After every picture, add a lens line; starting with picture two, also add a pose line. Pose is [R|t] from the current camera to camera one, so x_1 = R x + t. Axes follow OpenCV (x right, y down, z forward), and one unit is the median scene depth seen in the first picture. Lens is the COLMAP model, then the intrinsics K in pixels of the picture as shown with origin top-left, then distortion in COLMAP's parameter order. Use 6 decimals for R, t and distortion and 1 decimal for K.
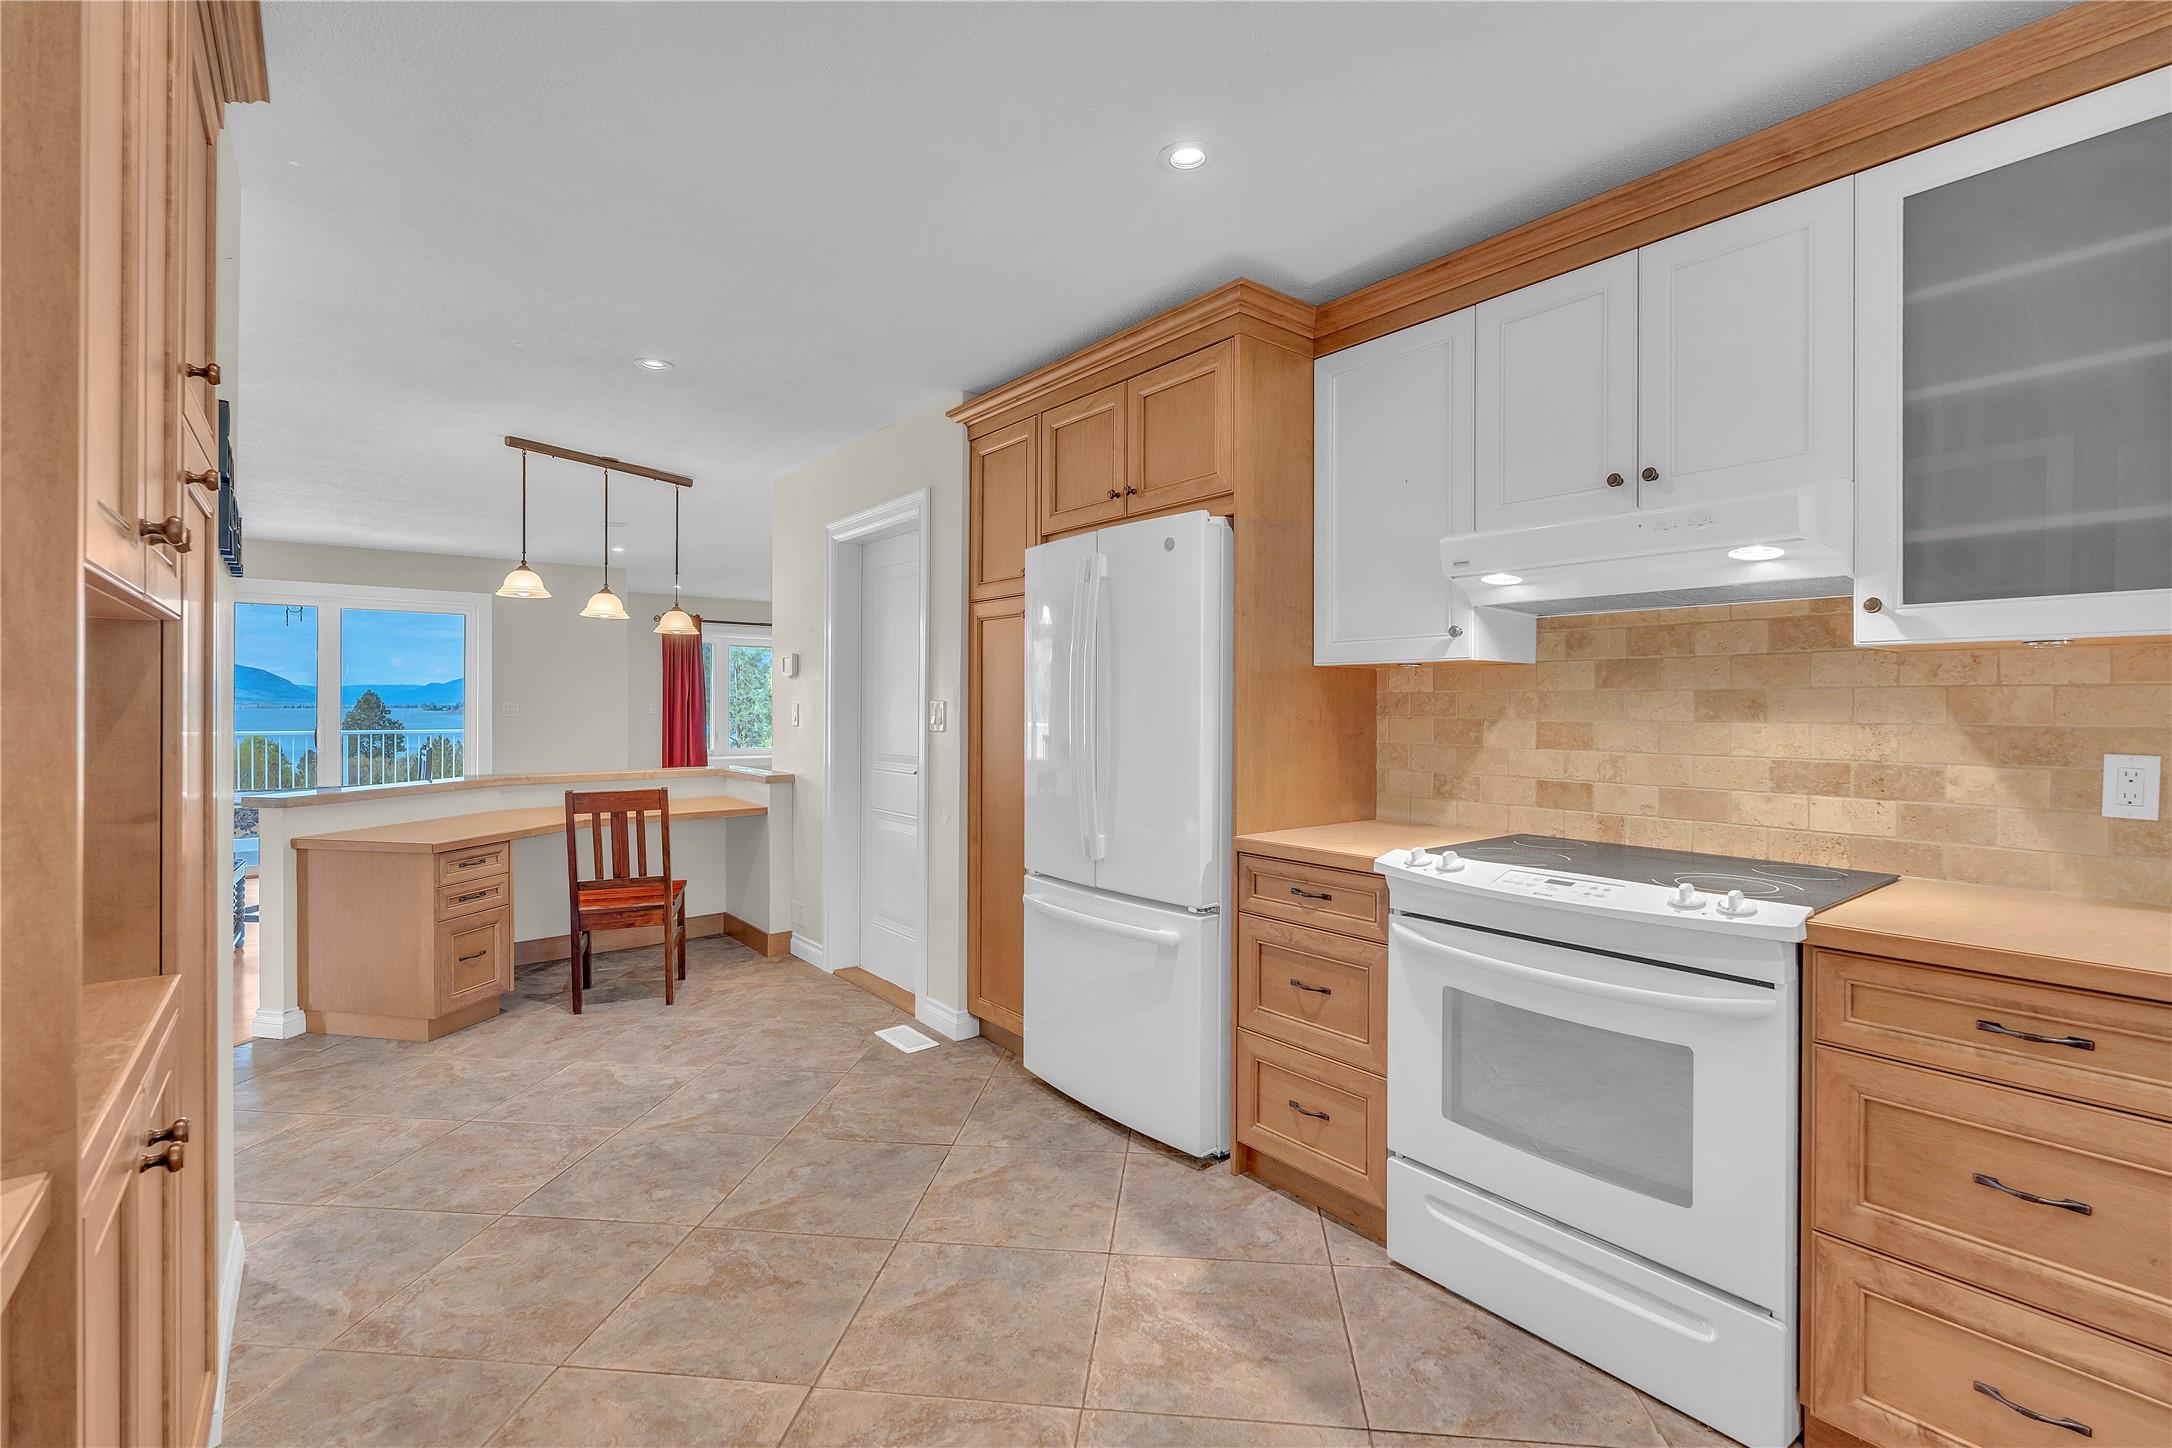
lens RADIAL K [[963.9, 0, 1087.4], [0, 963.9, 705.8], [0, 0, 1]] dist [-0.001407, 0.000212]
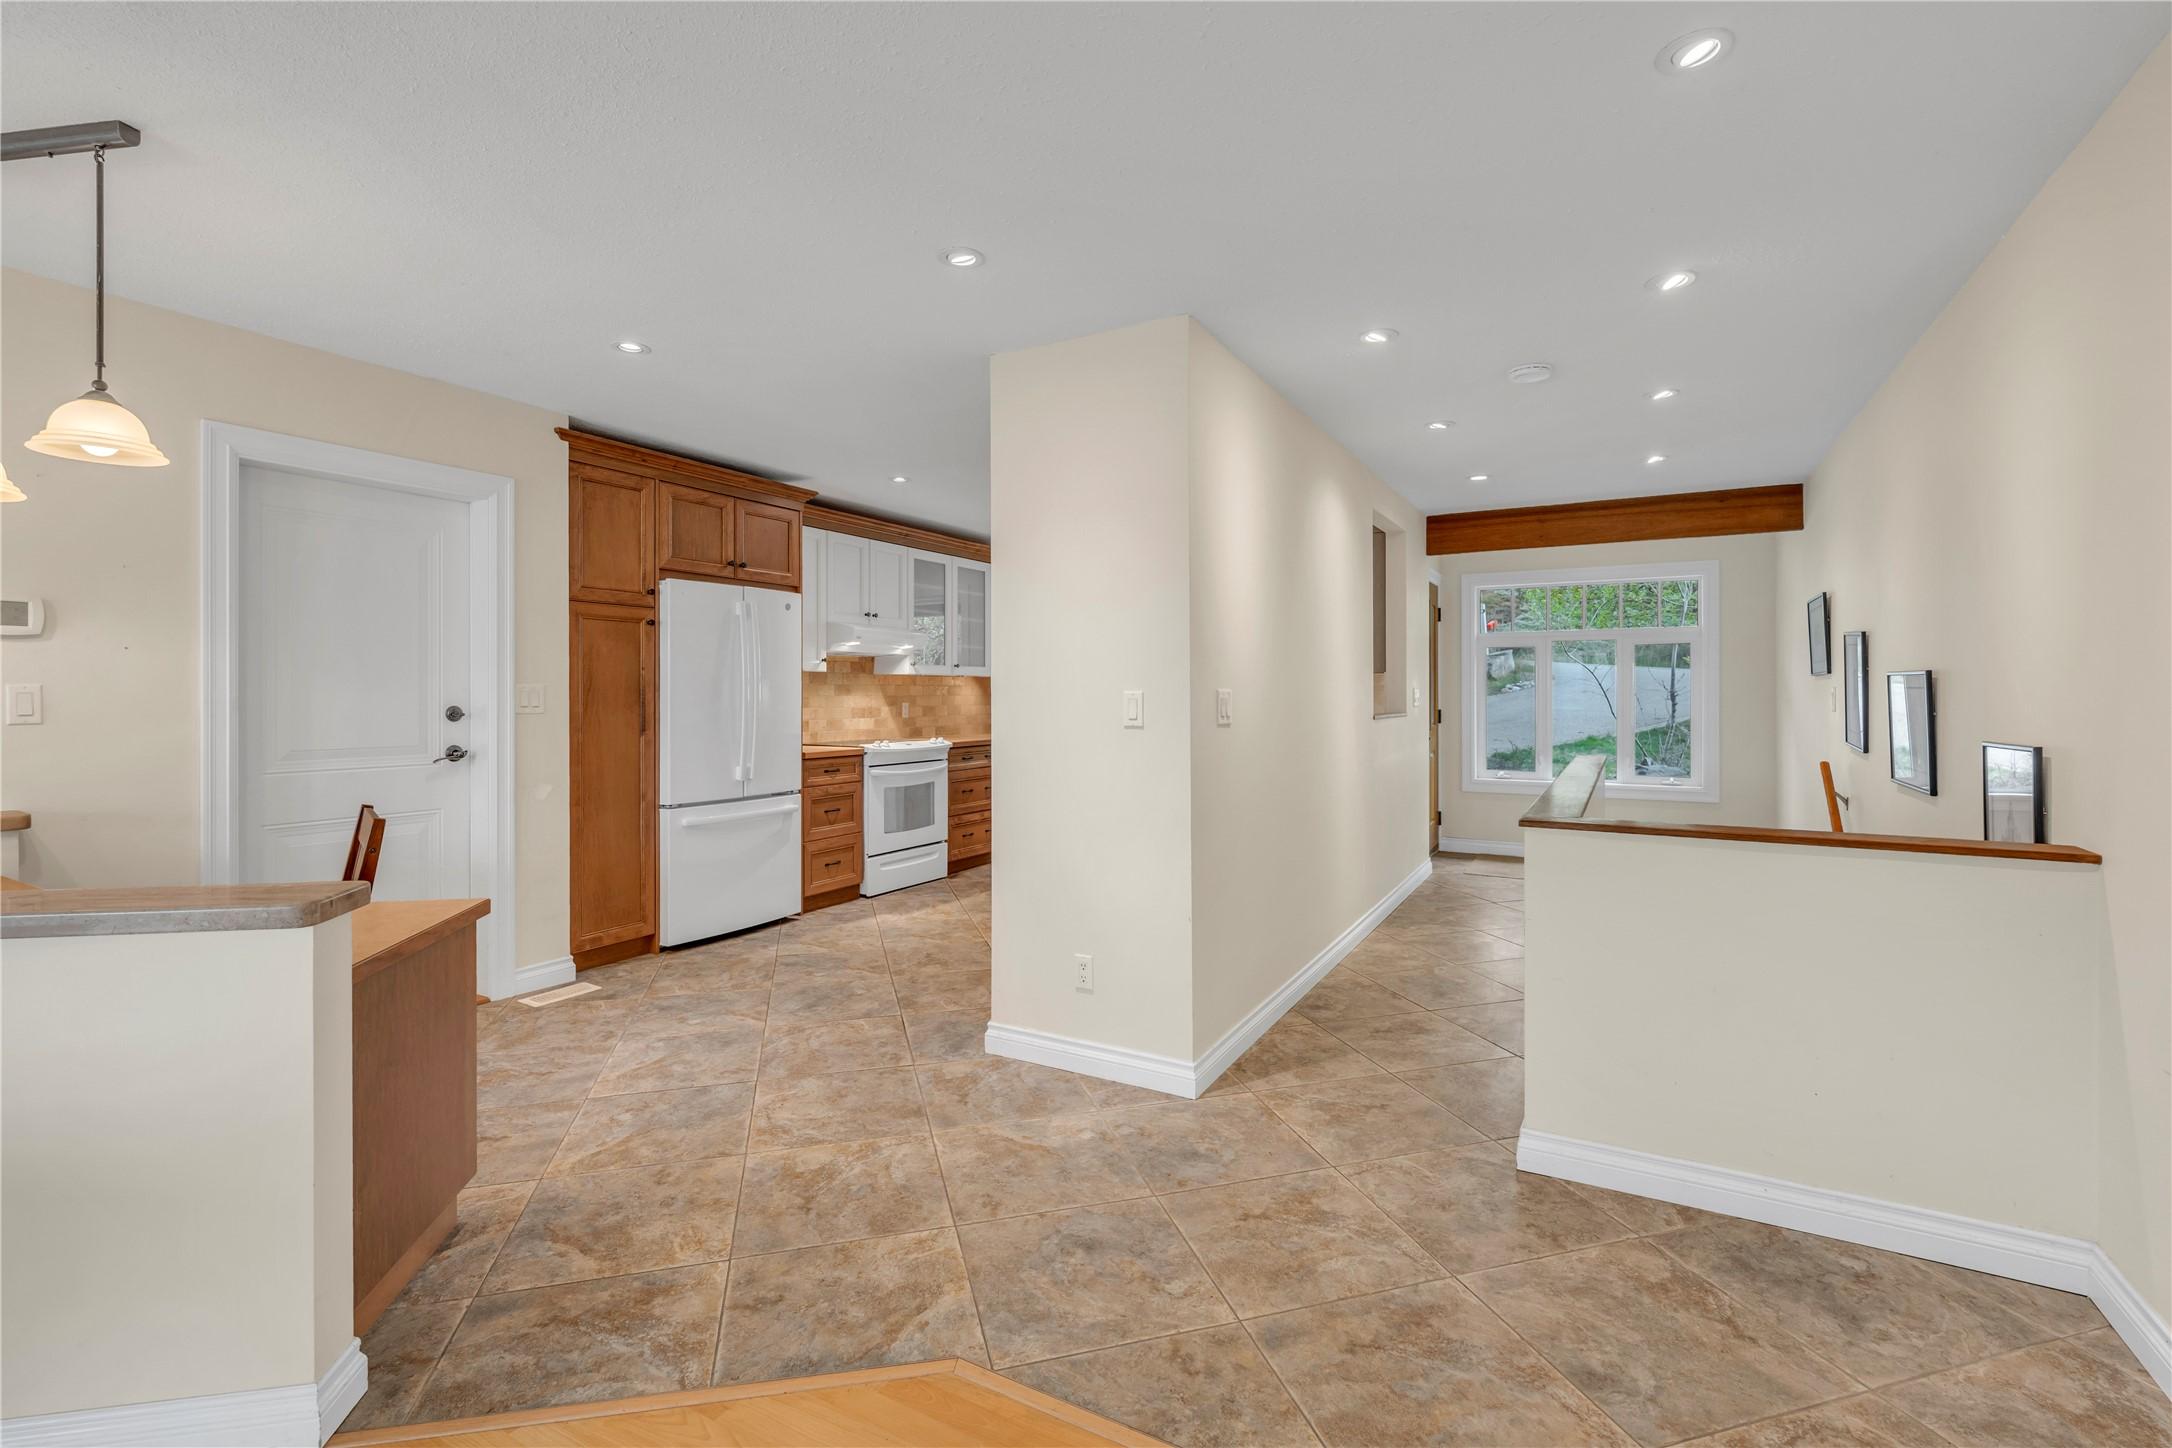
lens RADIAL K [[960.4, 0, 1092.2], [0, 960.4, 697.0], [0, 0, 1]] dist [-0.003973, -0.000326]
pose [[-0.381080, -0.005336, 0.924527, -2.154691], [-0.000792, 0.999985, 0.005445, 0.003786], [-0.924542, 0.001342, -0.381078, 1.301634]]
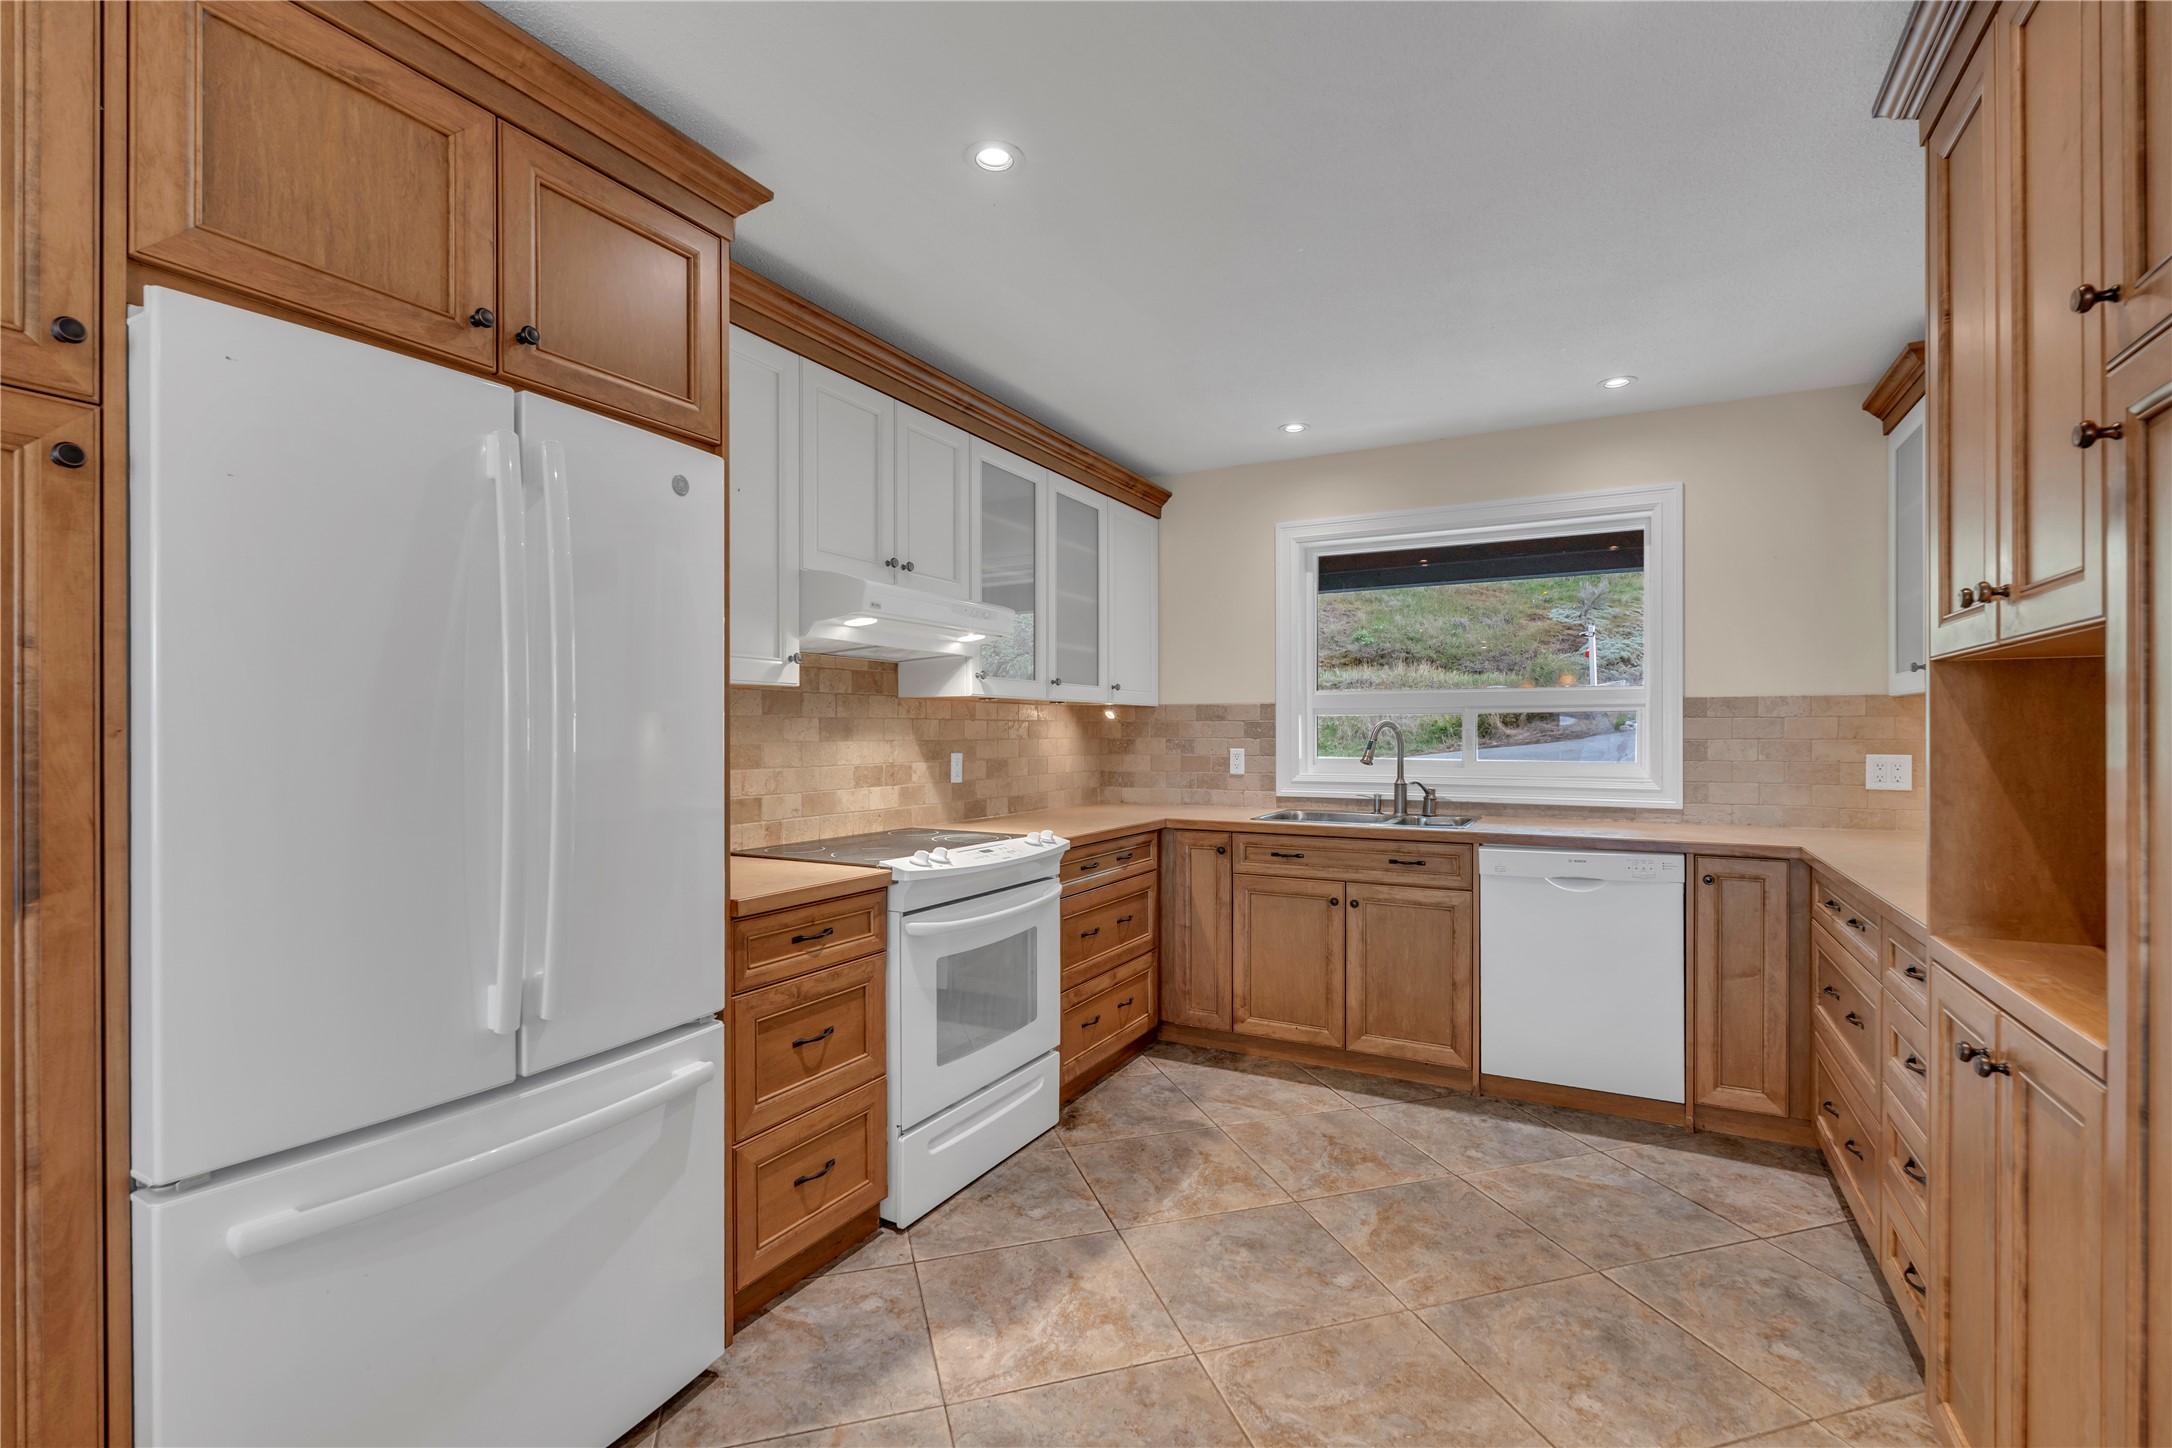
lens RADIAL K [[969.4, 0, 1097.7], [0, 969.4, 734.4], [0, 0, 1]] dist [-0.000930, 0.000024]
pose [[-0.397008, -0.002355, 0.917812, -0.715724], [0.001862, 0.999993, 0.003371, 0.002755], [-0.917813, 0.003047, -0.397001, 1.114249]]
